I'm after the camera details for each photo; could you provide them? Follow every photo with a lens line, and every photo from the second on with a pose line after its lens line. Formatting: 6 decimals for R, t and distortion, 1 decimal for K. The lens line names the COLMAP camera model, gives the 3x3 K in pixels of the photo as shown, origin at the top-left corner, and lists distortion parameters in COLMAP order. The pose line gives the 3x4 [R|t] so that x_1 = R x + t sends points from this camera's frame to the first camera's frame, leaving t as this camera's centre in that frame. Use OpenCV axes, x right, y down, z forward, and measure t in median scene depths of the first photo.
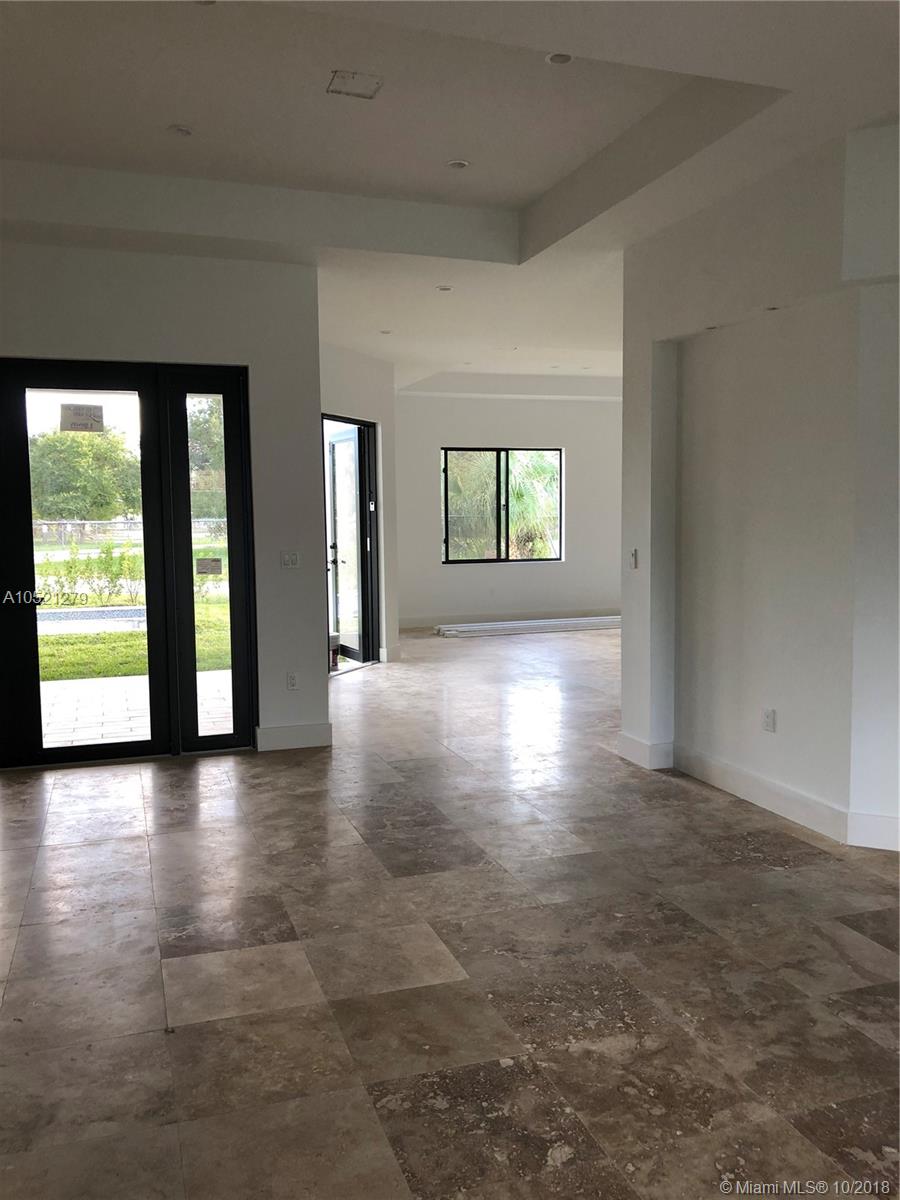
lens RADIAL K [[986.2, 0, 450.0], [0, 986.2, 600.0], [0, 0, 1]] dist [0.000283, 0.000571]
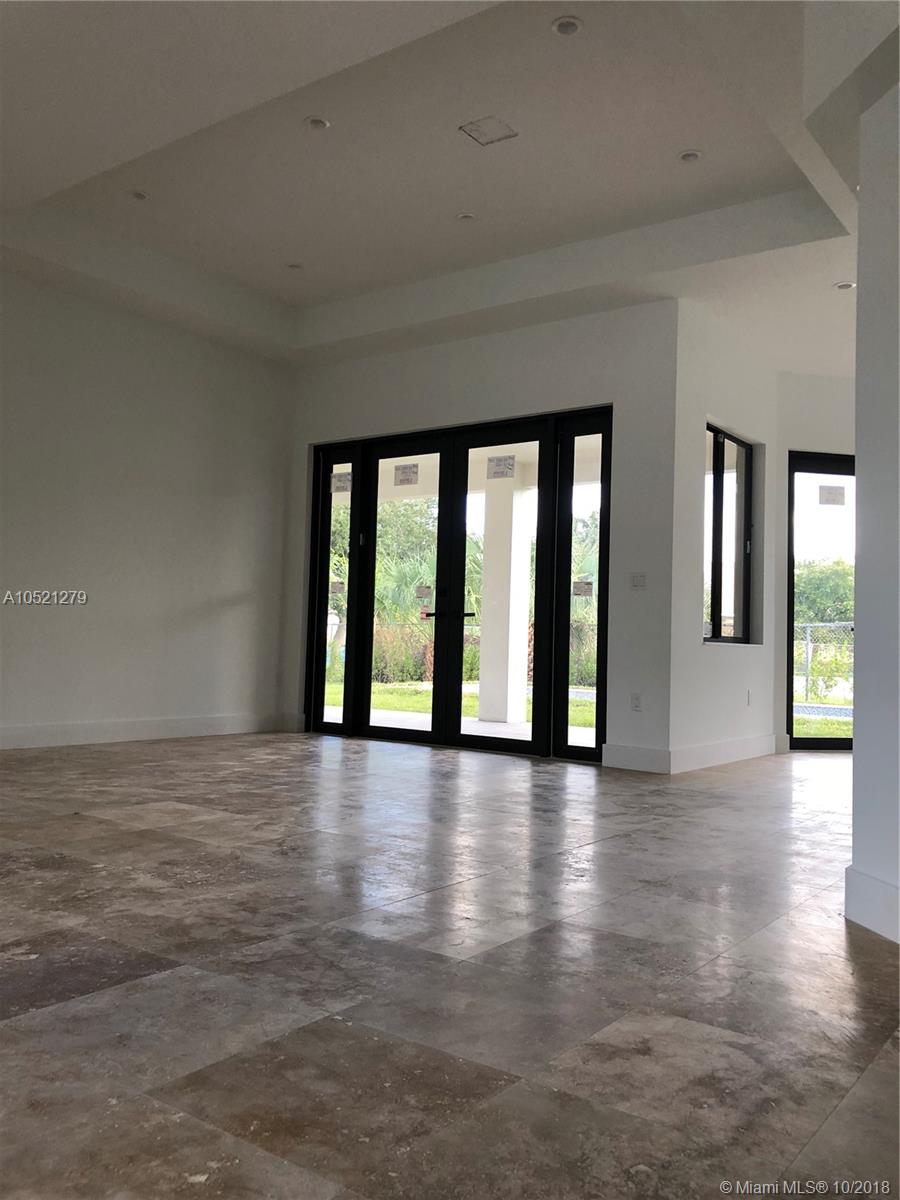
lens RADIAL K [[996.9, 0, 447.1], [0, 996.9, 617.1], [0, 0, 1]] dist [0.062787, -0.002658]
pose [[0.566482, 0.006600, -0.824048, 0.590455], [-0.095592, 0.993744, -0.057755, 0.075948], [0.818511, 0.111489, 0.563569, 0.254454]]
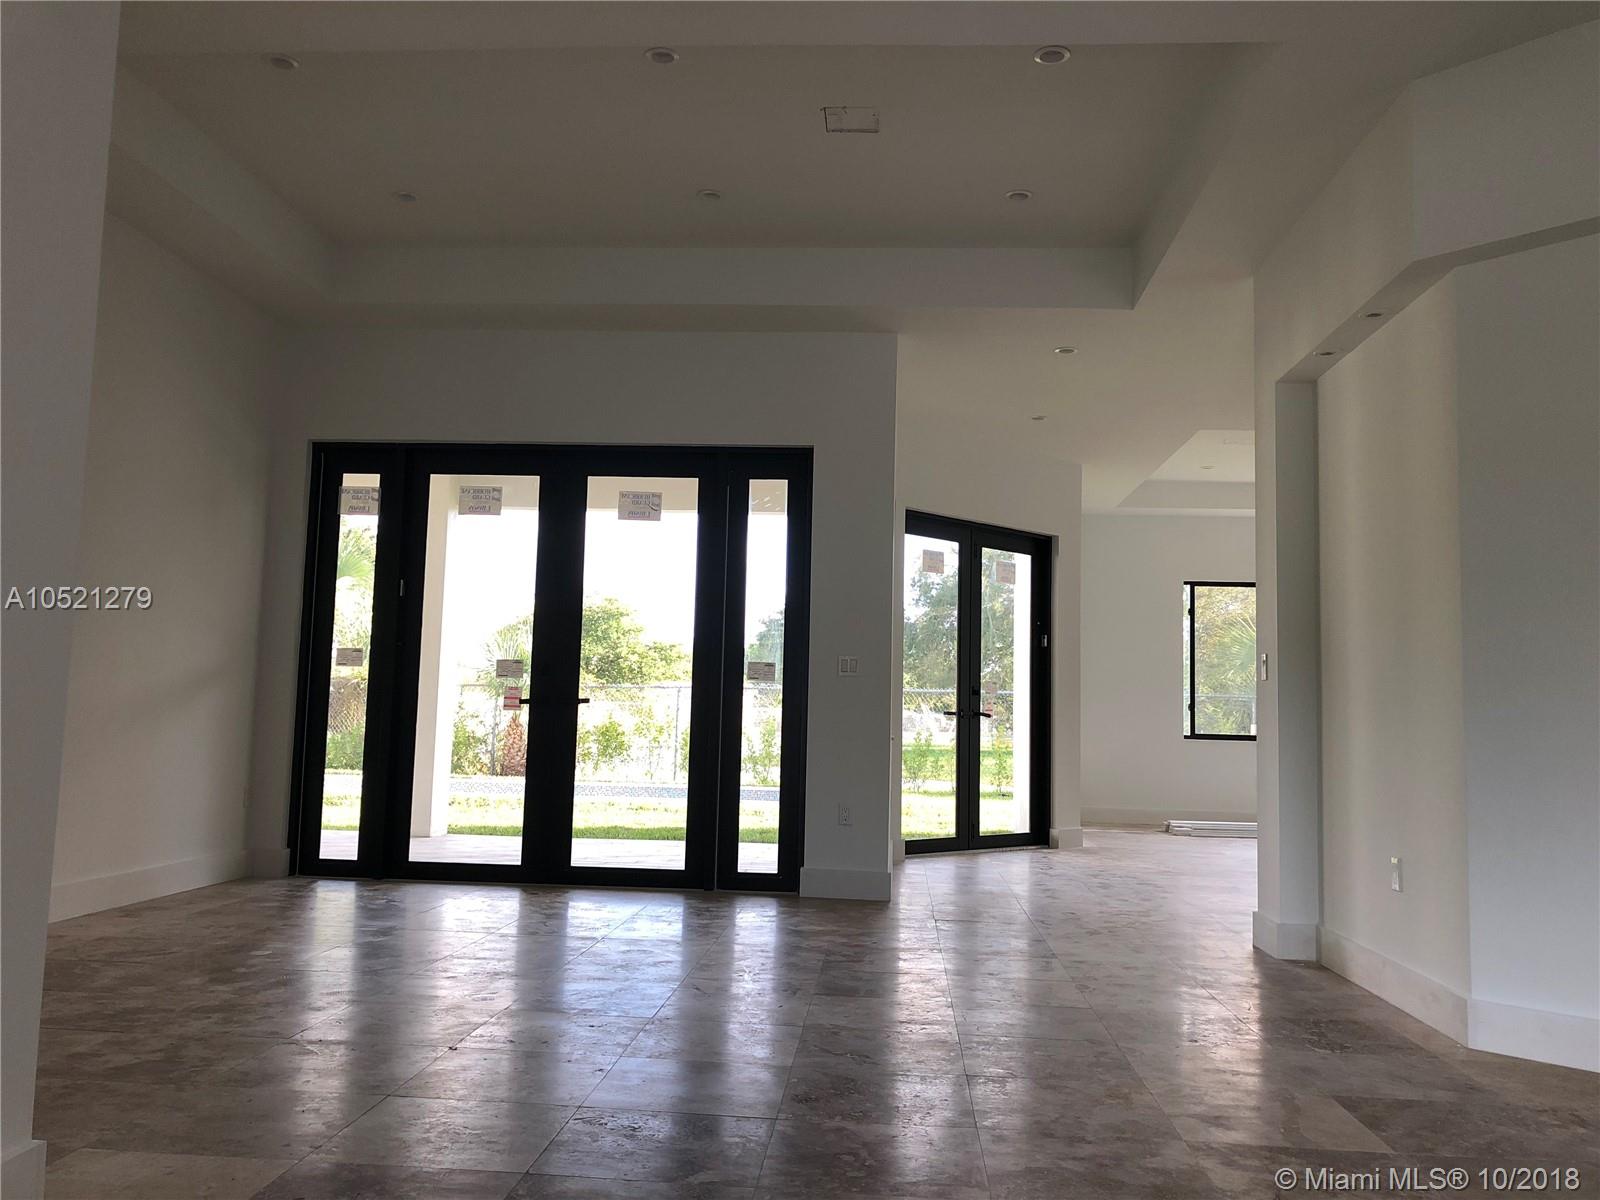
lens RADIAL K [[1329.3, 0, 804.2], [0, 1329.3, 590.9], [0, 0, 1]] dist [0.062787, -0.002658]
pose [[0.912307, -0.007532, -0.409438, 0.272163], [-0.071668, 0.981463, -0.177746, 0.102333], [0.403188, 0.191502, 0.894856, -0.046238]]
